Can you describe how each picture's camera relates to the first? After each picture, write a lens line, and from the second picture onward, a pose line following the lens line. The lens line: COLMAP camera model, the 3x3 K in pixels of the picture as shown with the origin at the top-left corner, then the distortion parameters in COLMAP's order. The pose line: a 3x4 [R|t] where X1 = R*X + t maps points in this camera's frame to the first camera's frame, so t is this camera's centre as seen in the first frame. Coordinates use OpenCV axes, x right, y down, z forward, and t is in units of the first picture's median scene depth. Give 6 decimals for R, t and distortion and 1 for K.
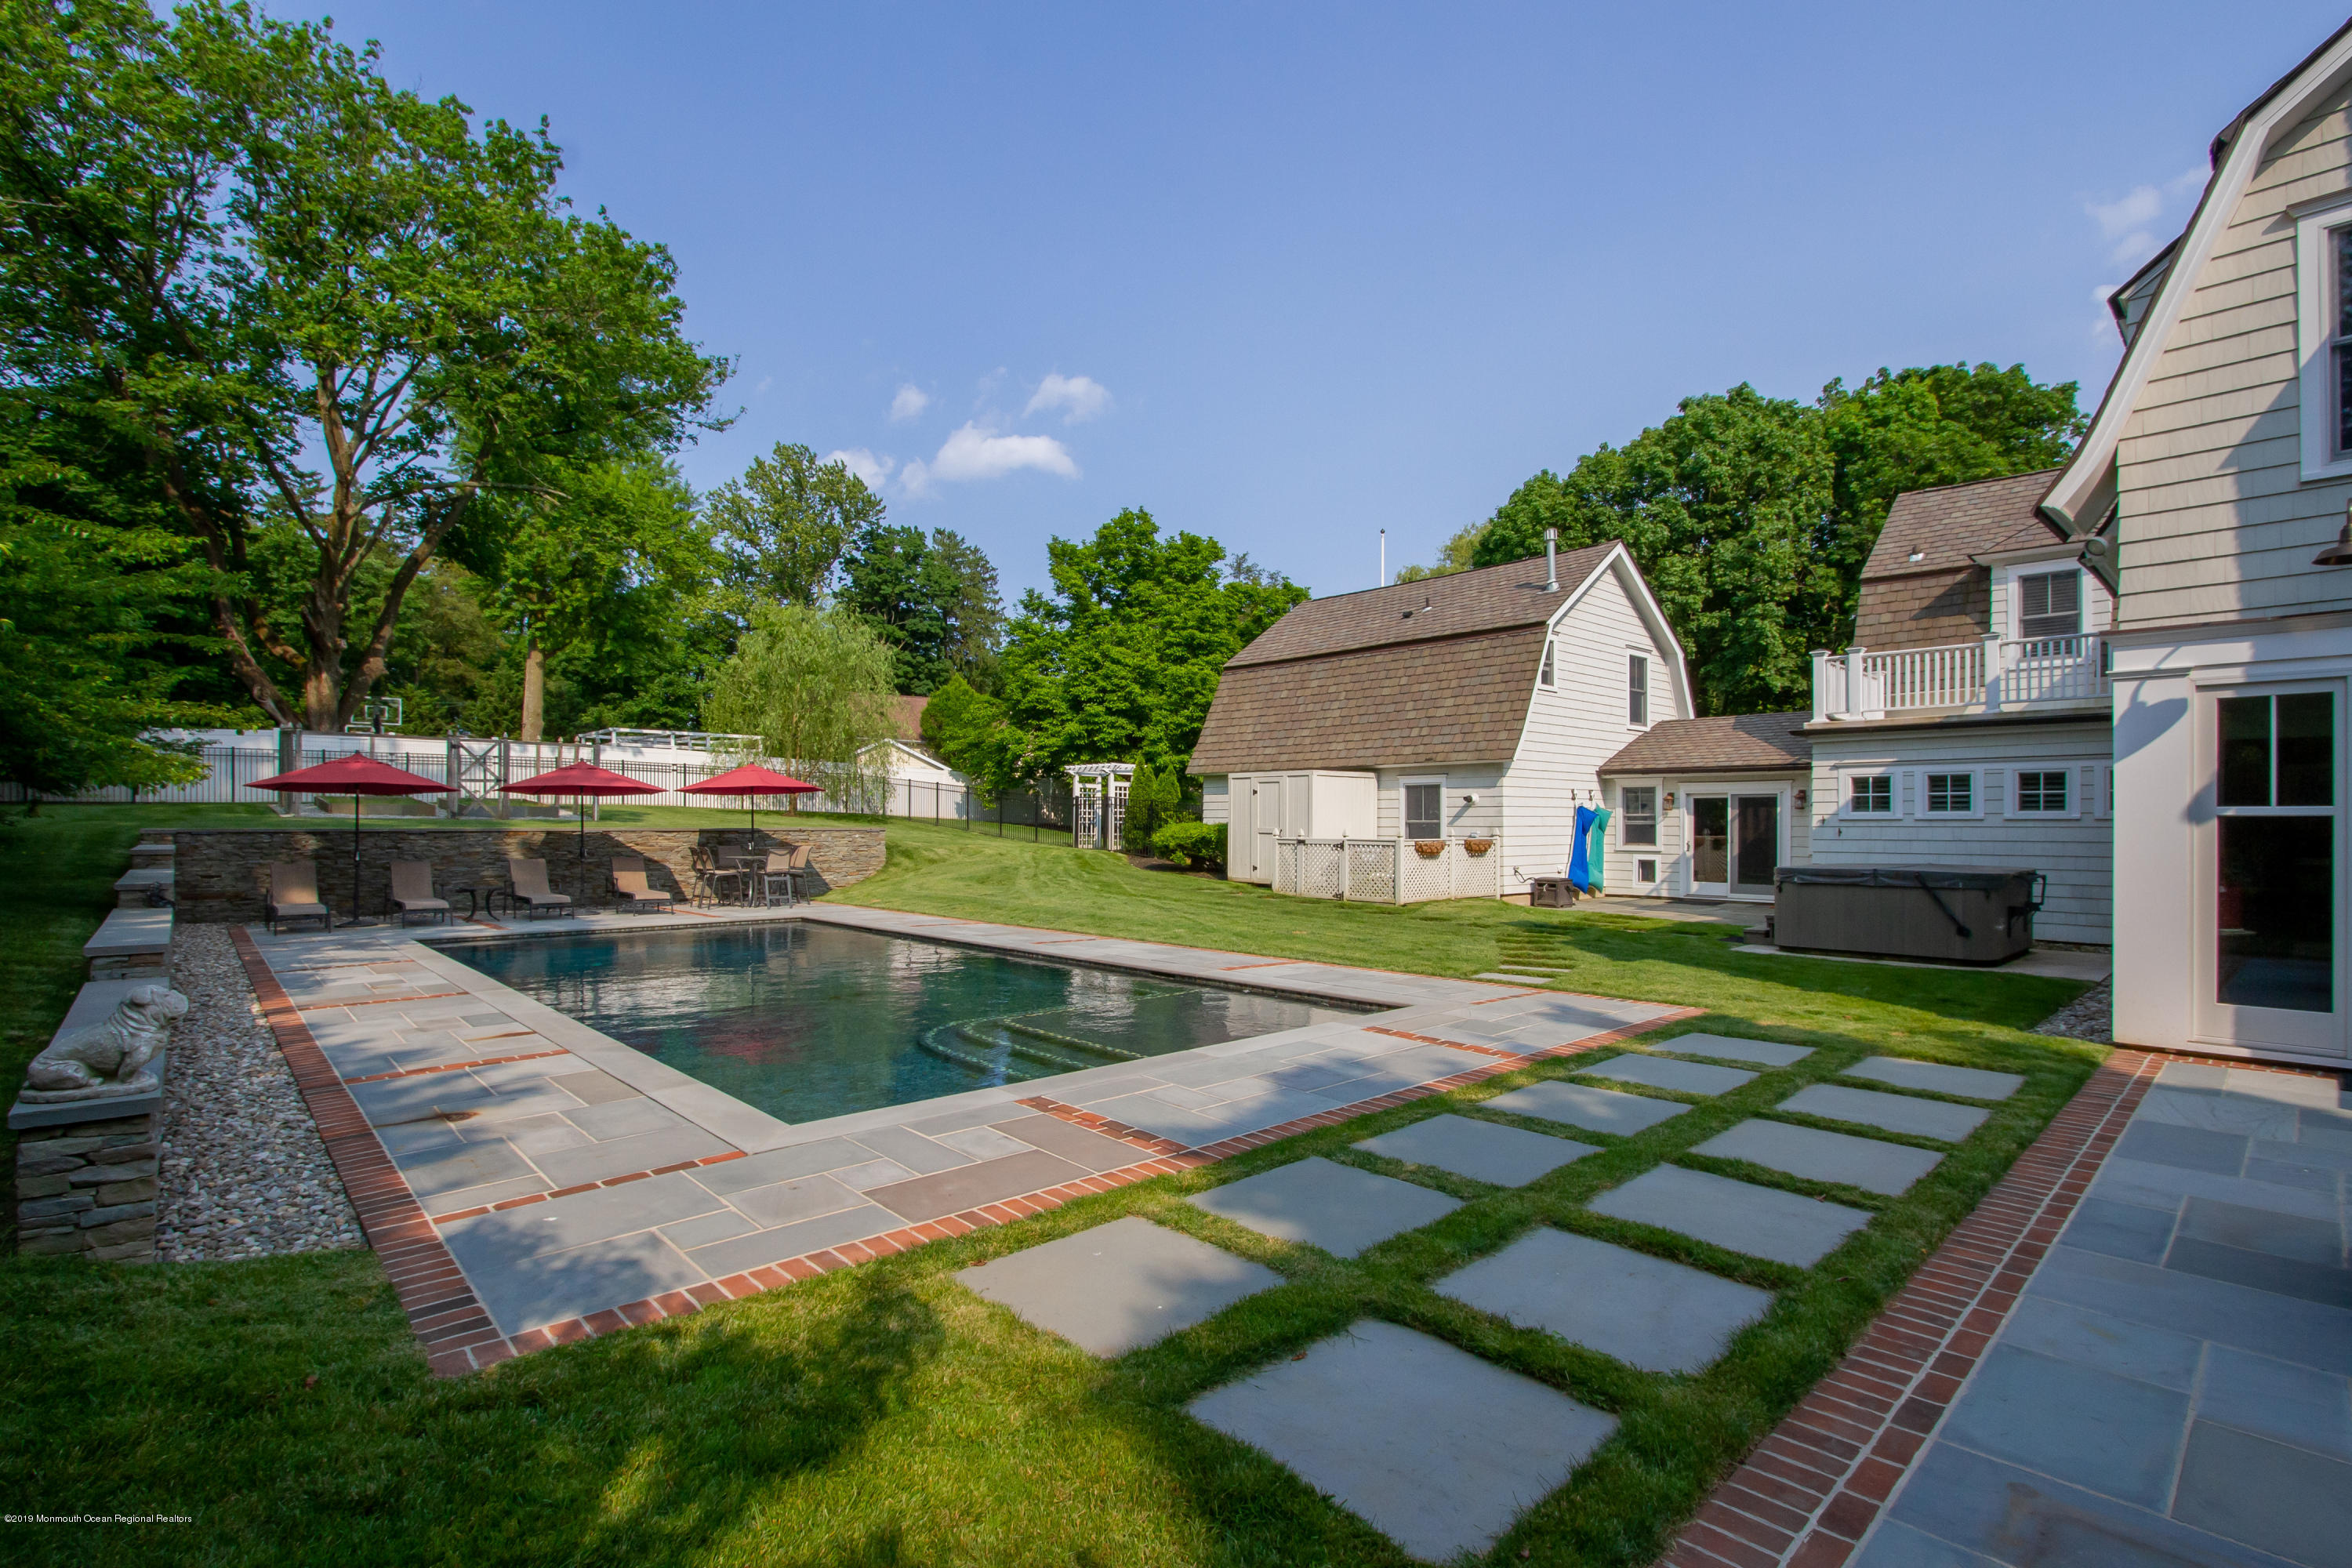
lens RADIAL K [[1112.1, 0, 1195.0], [0, 1112.1, 803.9], [0, 0, 1]] dist [-0.026220, 0.005283]
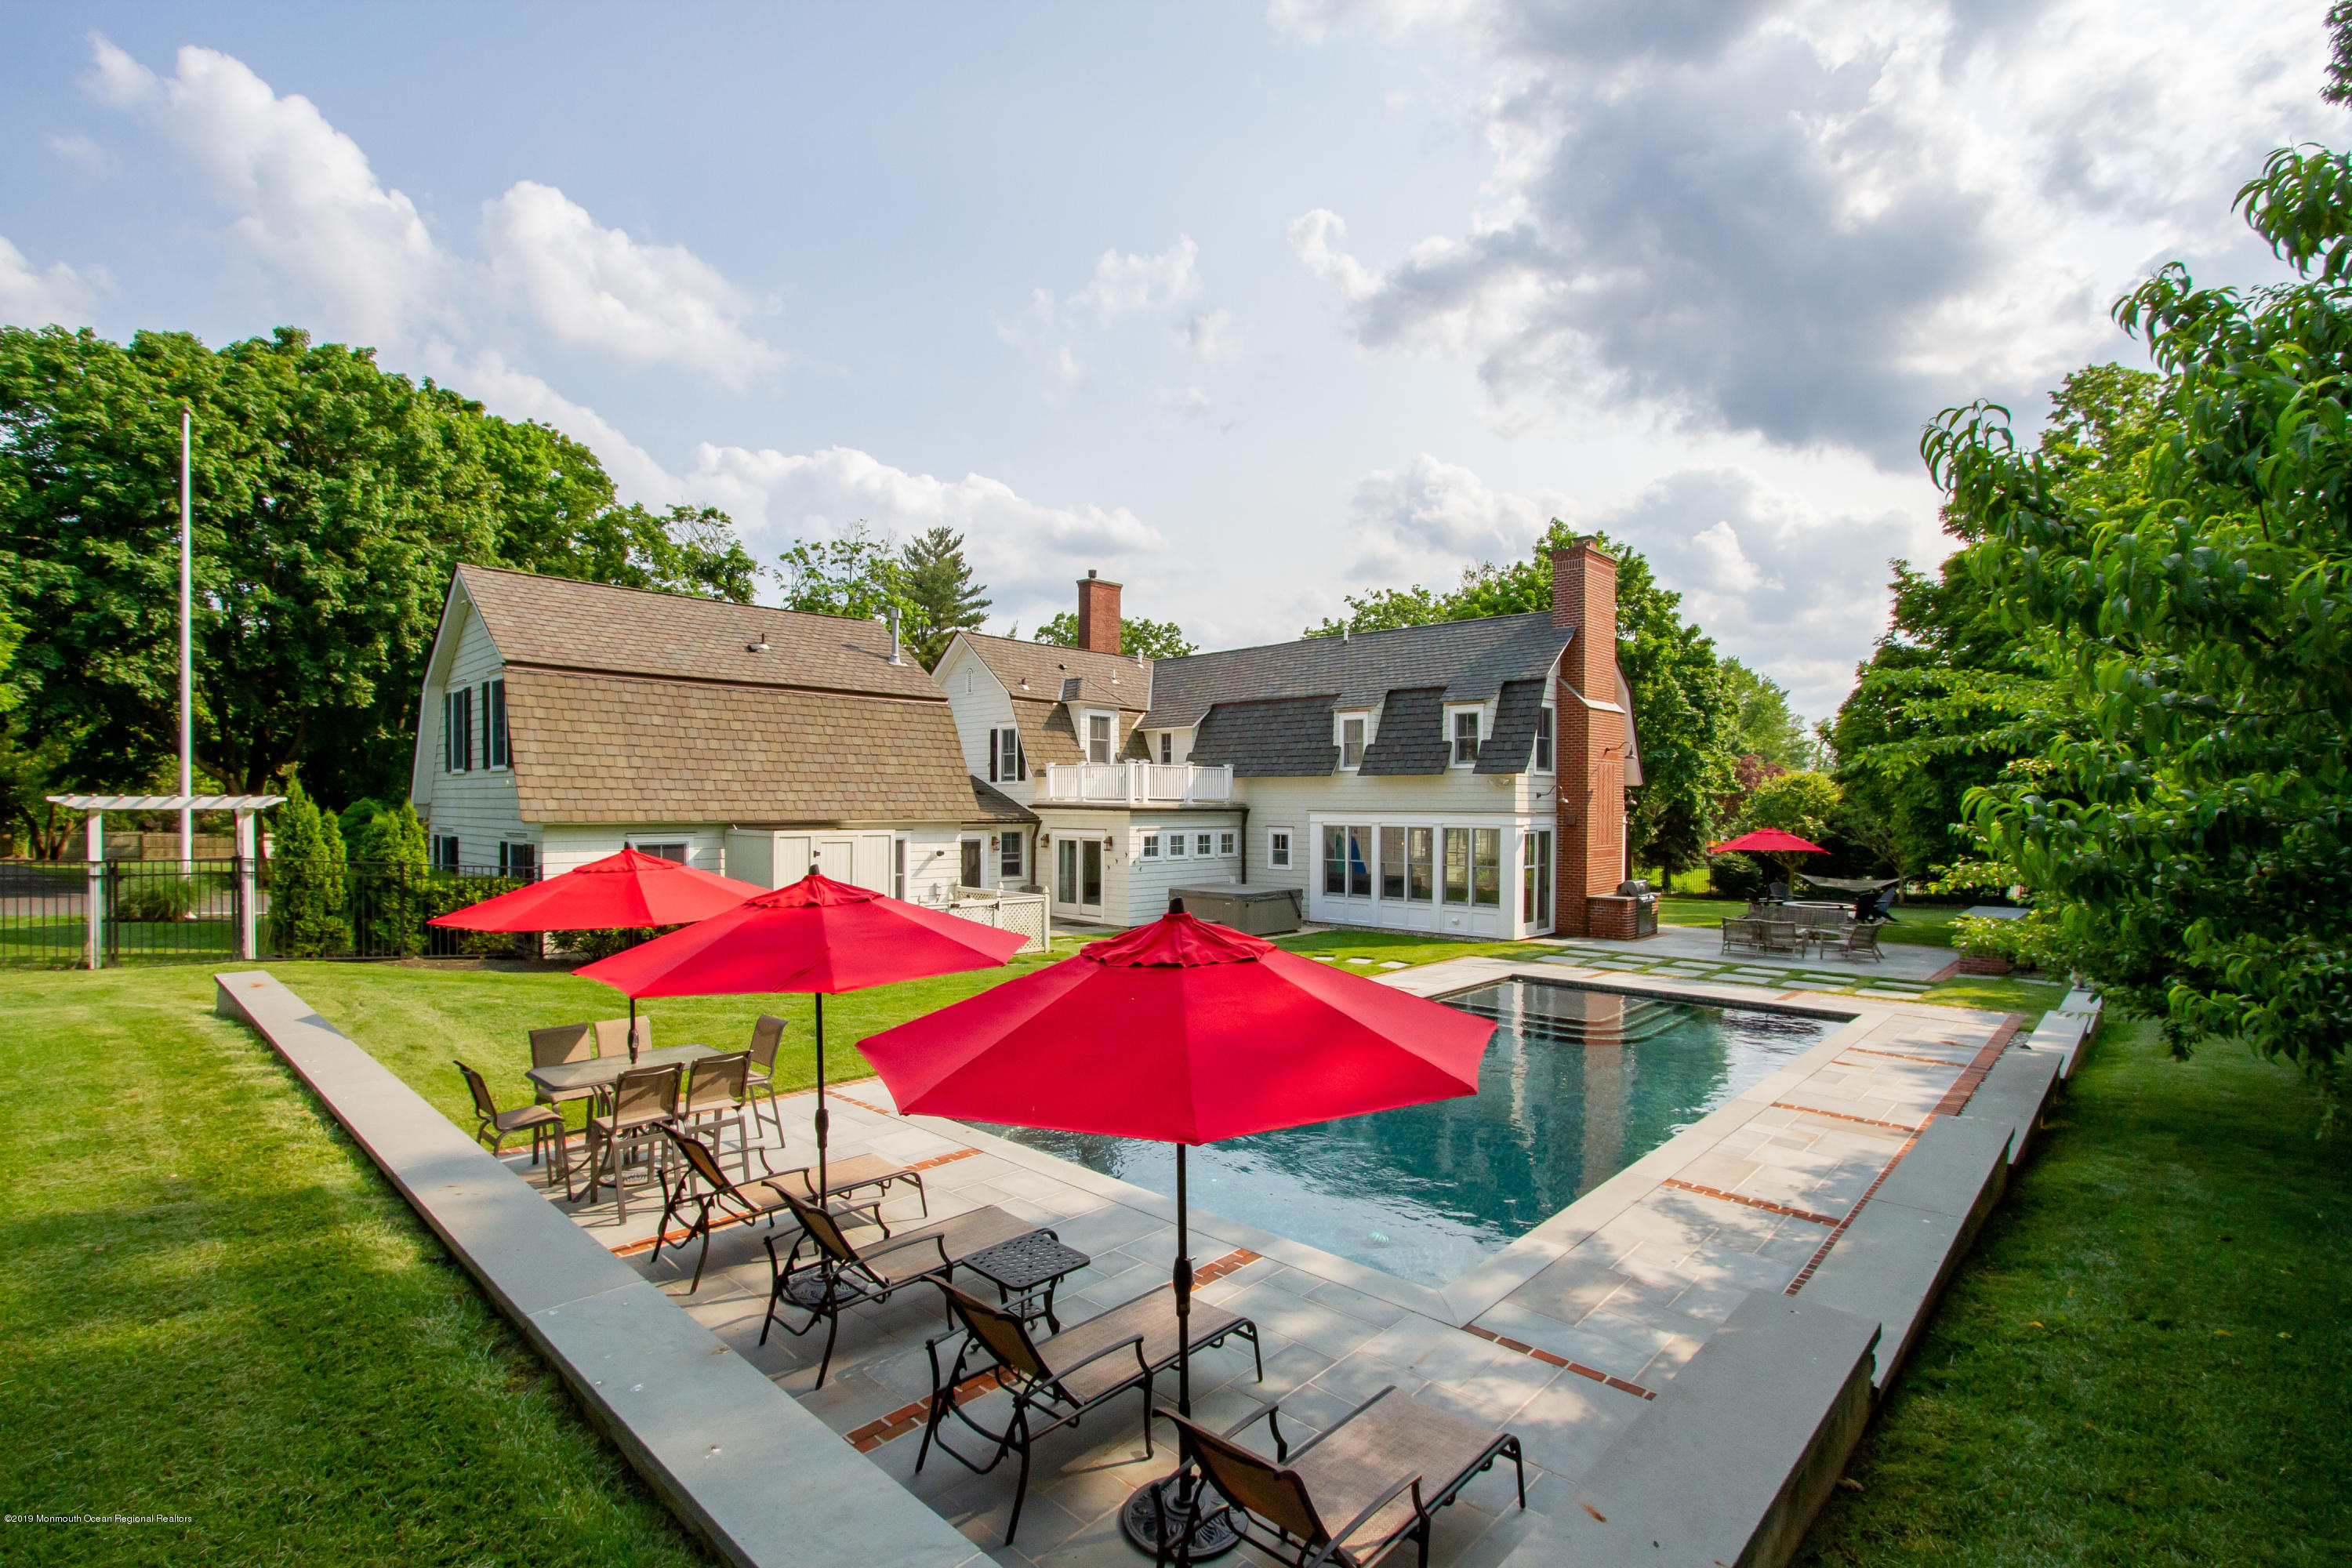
lens RADIAL K [[1112.1, 0, 1156.5], [0, 1112.1, 798.6], [0, 0, 1]] dist [-0.026220, 0.005283]
pose [[-0.081209, 0.001108, 0.996697, -0.573809], [-0.023517, 0.999719, -0.003027, -0.039812], [-0.996420, -0.023685, -0.081160, 0.570594]]
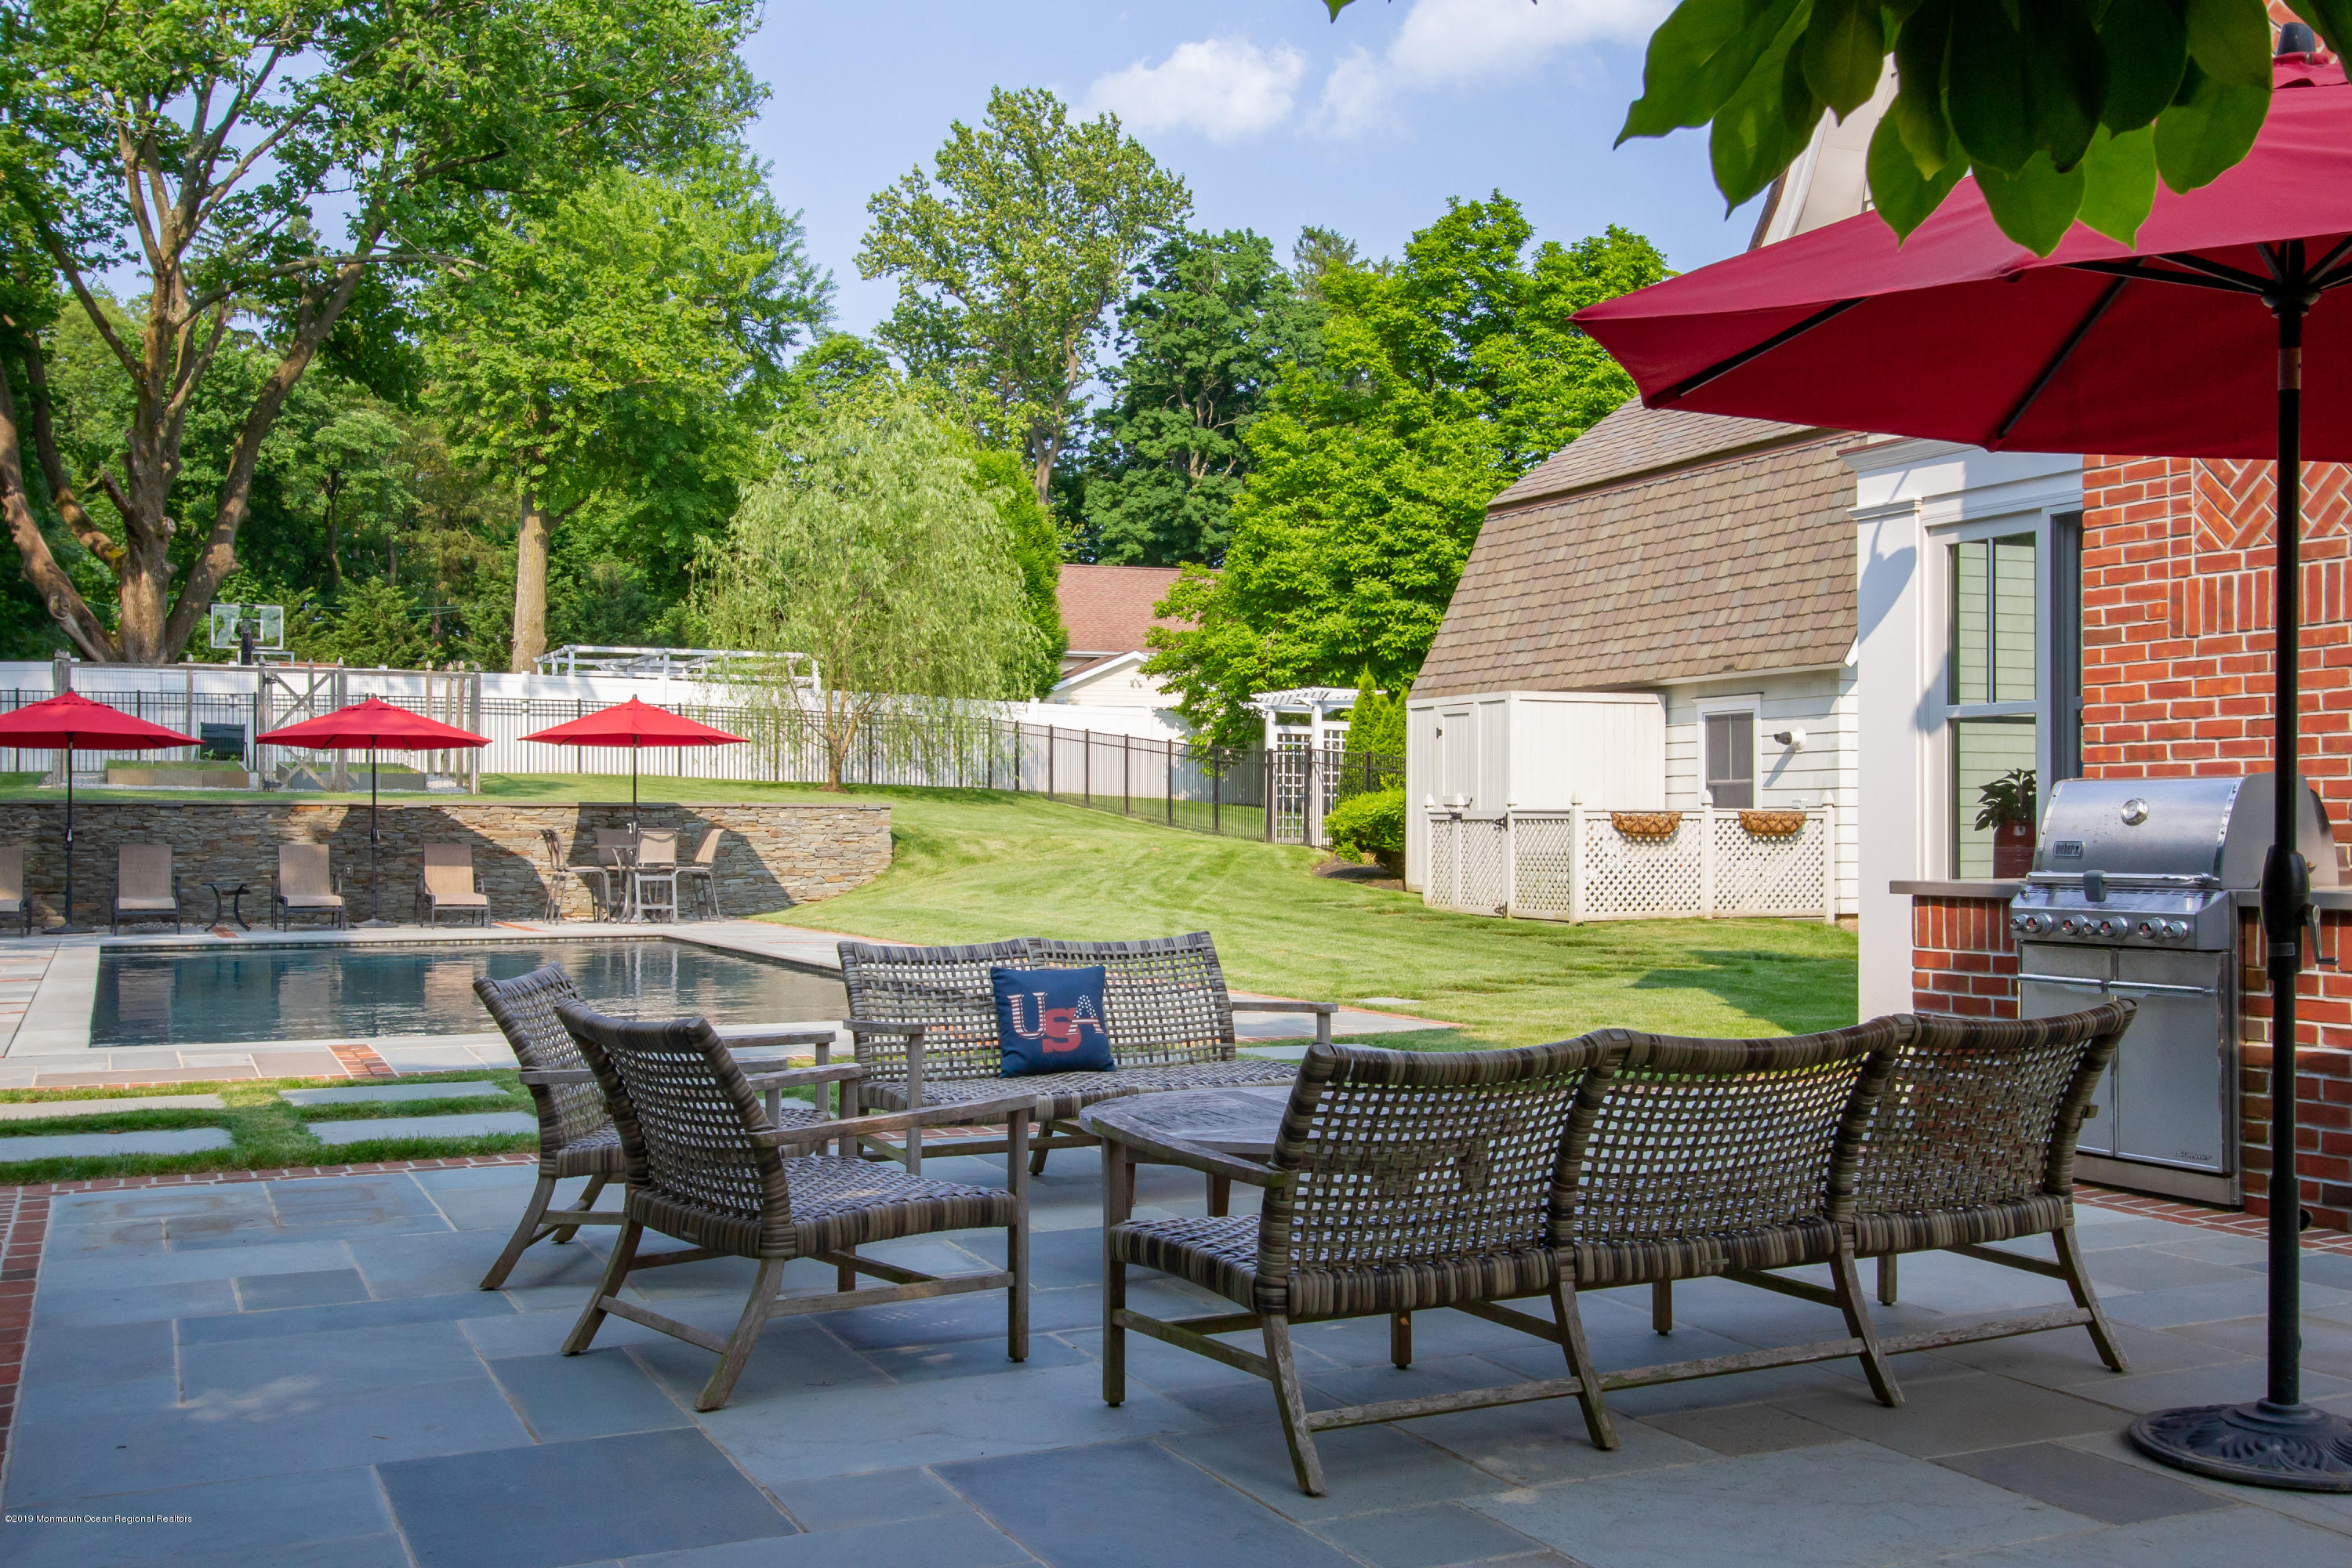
lens RADIAL K [[2348.1, 0, 1161.9], [0, 2348.1, 784.9], [0, 0, 1]] dist [-0.003293, 0.000000]
pose [[0.948061, -0.007004, -0.318010, 0.209474], [0.007242, 0.999974, -0.000432, 0.010747], [0.318005, -0.001893, 0.948087, -0.118111]]
